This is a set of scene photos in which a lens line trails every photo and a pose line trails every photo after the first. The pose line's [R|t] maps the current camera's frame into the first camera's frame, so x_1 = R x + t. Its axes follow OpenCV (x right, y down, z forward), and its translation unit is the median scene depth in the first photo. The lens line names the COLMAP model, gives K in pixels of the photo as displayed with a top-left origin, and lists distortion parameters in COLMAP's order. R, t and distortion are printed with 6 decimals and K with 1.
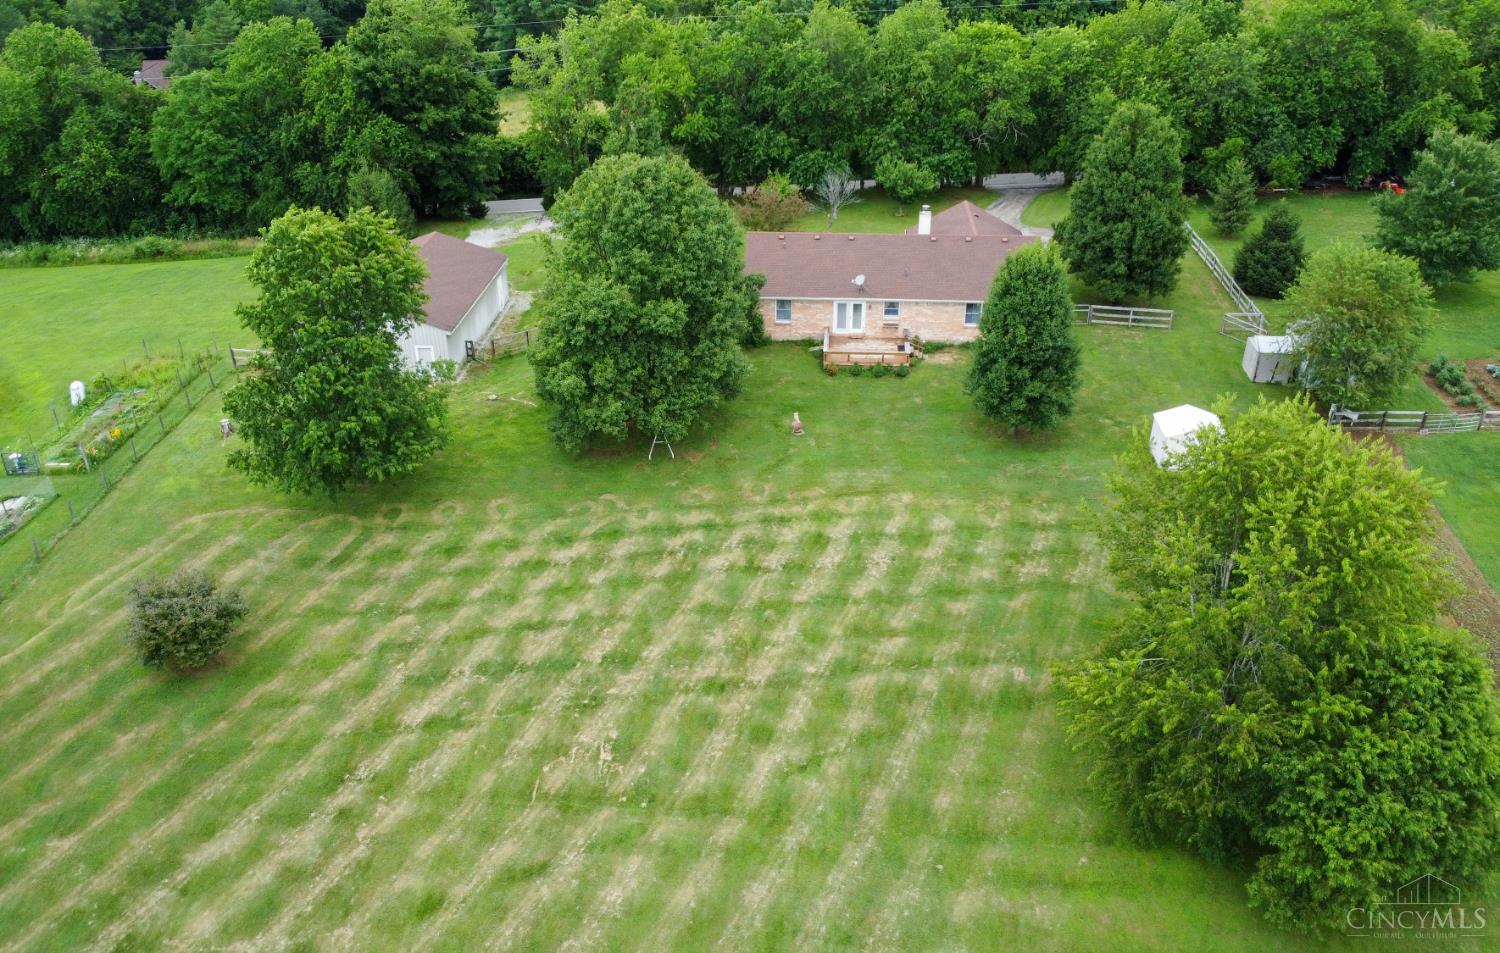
lens RADIAL K [[1255.3, 0, 750.0], [0, 1255.3, 476.5], [0, 0, 1]] dist [-0.038329, -0.003027]
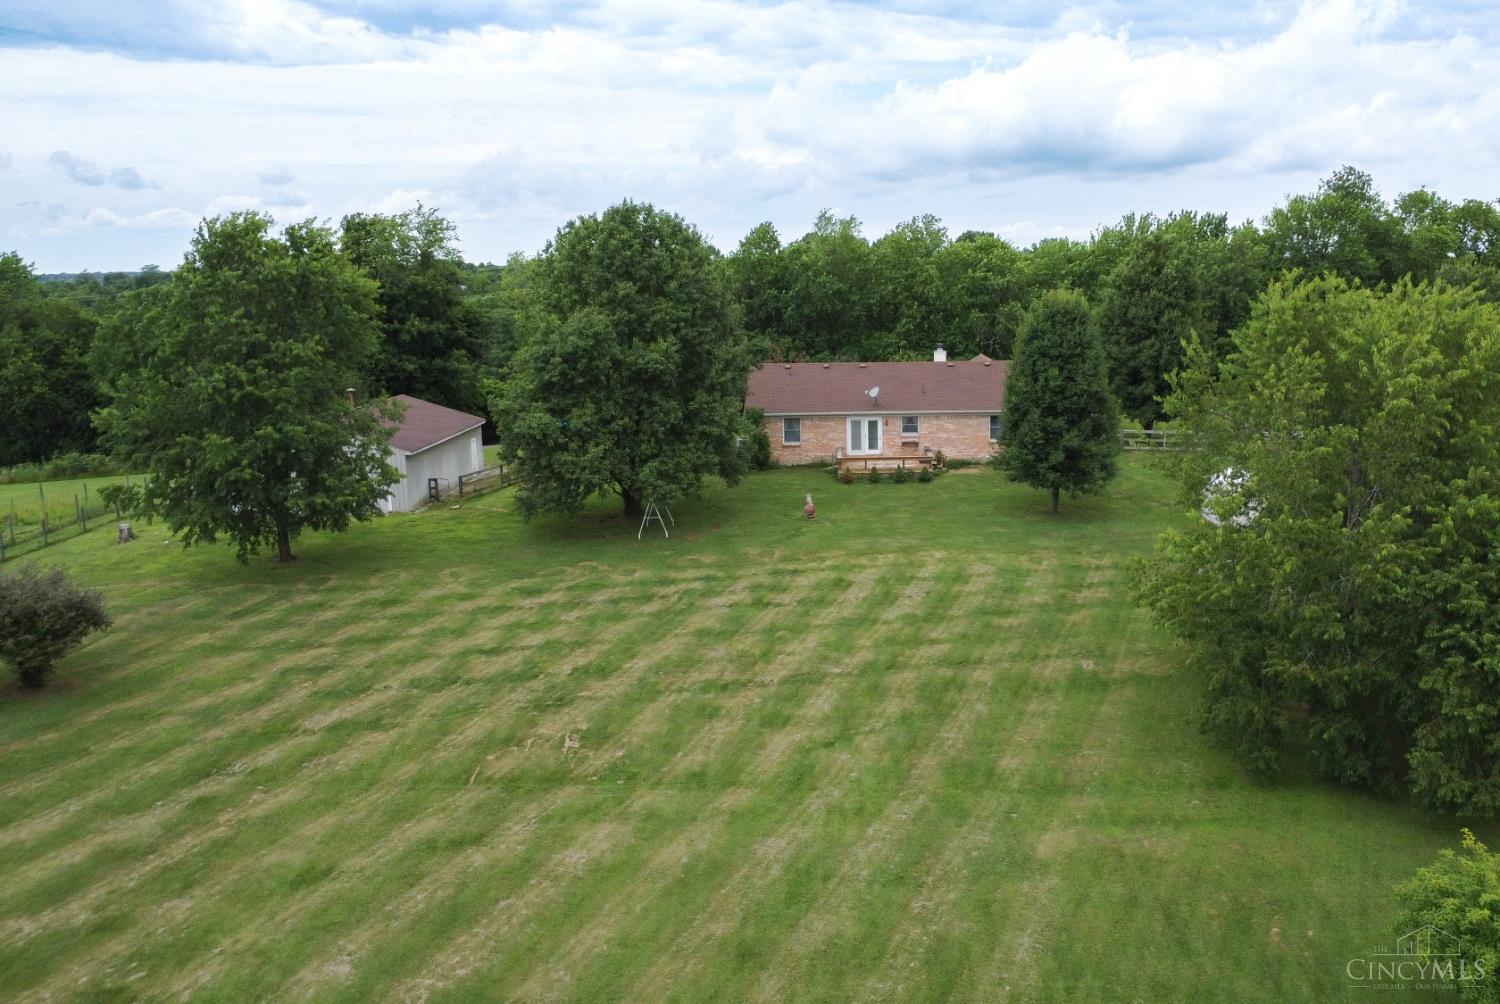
lens RADIAL K [[1306.1, 0, 916.4], [0, 1306.1, 531.0], [0, 0, 1]] dist [-0.045317, 0.001735]
pose [[0.992457, -0.024183, 0.120186, 0.001356], [0.058271, 0.955583, -0.288905, 0.309834], [-0.107861, 0.293729, 0.949784, 0.167022]]
